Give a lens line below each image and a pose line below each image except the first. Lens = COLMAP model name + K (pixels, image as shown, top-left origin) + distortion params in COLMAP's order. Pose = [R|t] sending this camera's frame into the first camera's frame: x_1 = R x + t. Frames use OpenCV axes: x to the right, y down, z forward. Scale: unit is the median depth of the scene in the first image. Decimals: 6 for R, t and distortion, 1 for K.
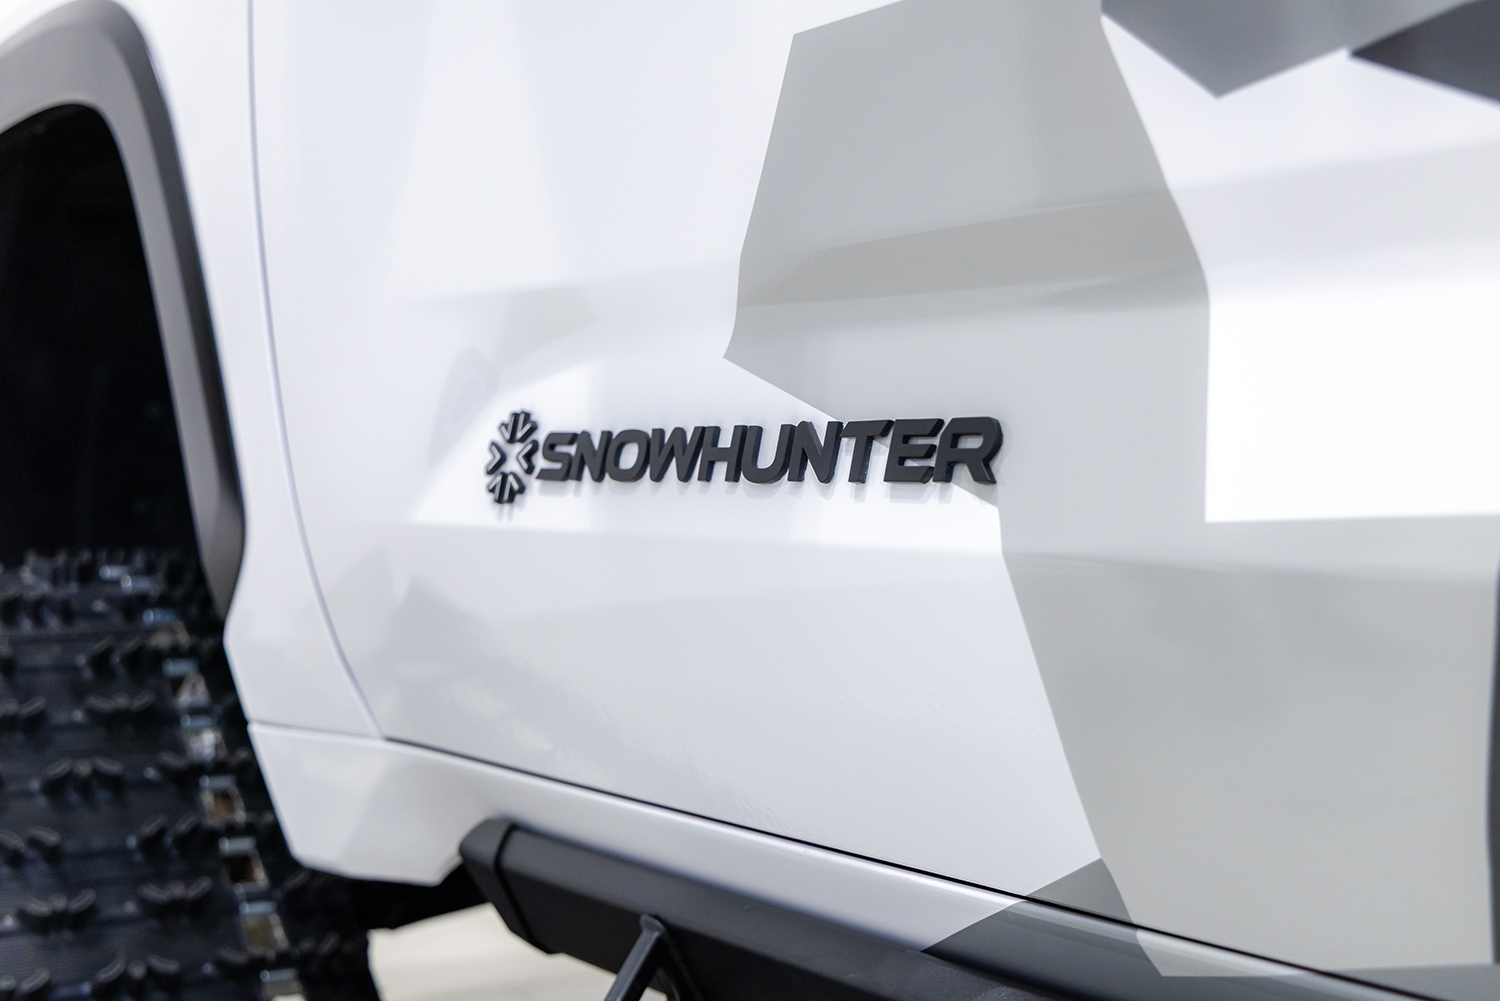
lens RADIAL K [[2198.2, 0, 750.7], [0, 2198.2, 500.9], [0, 0, 1]] dist [-0.056789, 0.000000]
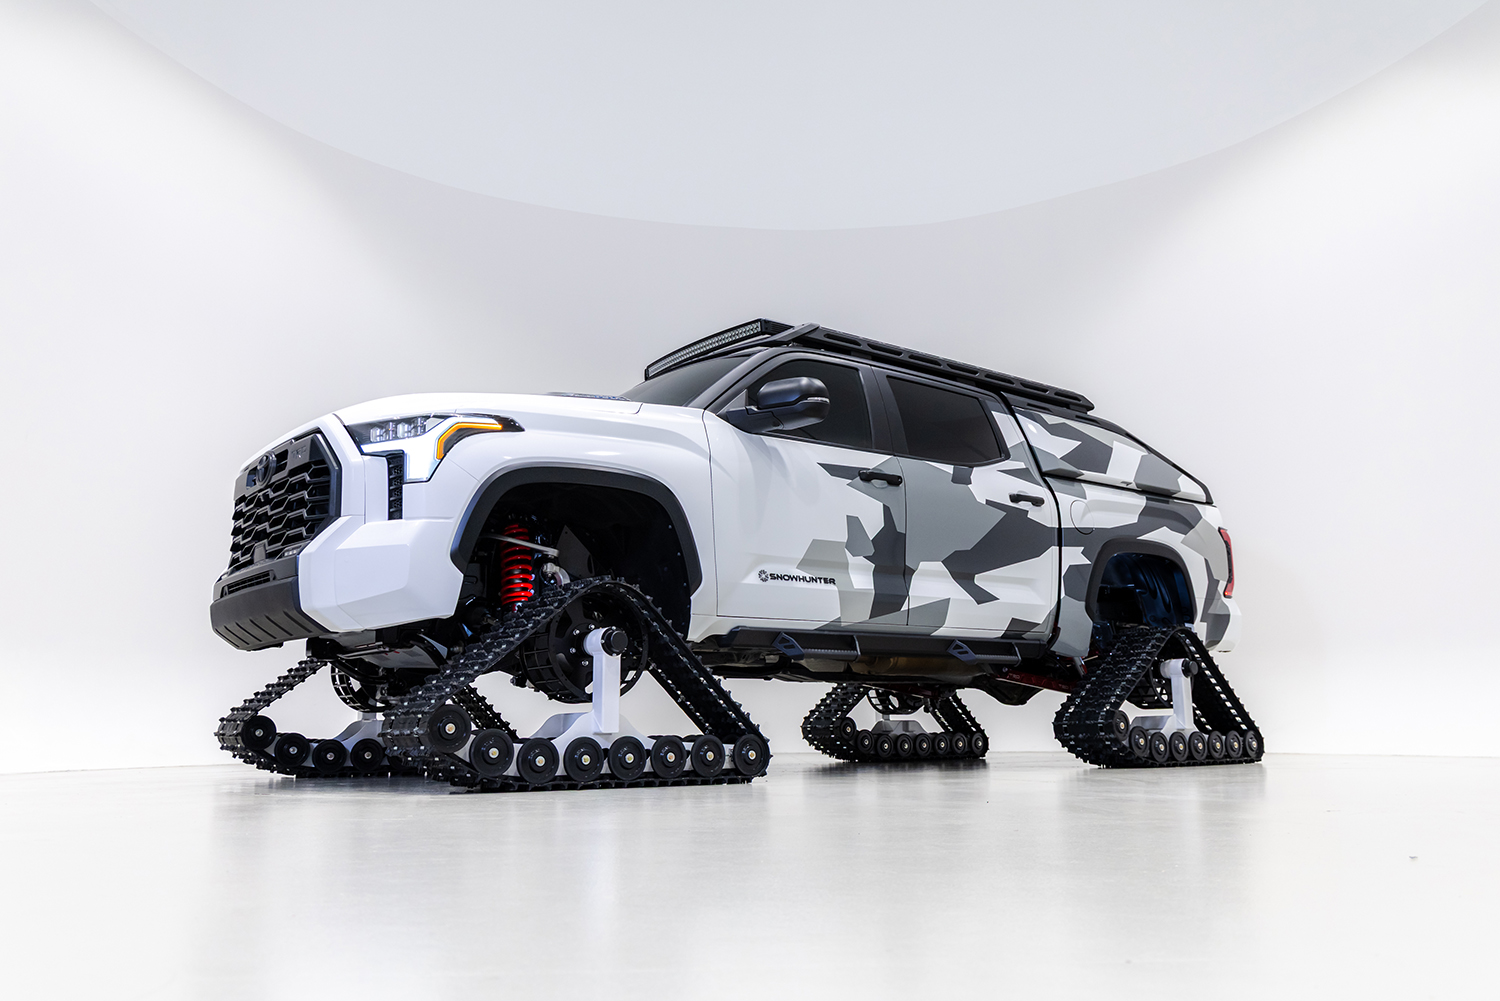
lens RADIAL K [[1245.4, 0, 745.4], [0, 1245.4, 499.8], [0, 0, 1]] dist [0.024546, -0.019238]
pose [[-0.097890, 0.175754, 0.979555, -5.220454], [0.025582, 0.984401, -0.174068, 0.562843], [-0.994868, 0.008019, -0.100860, 1.747928]]
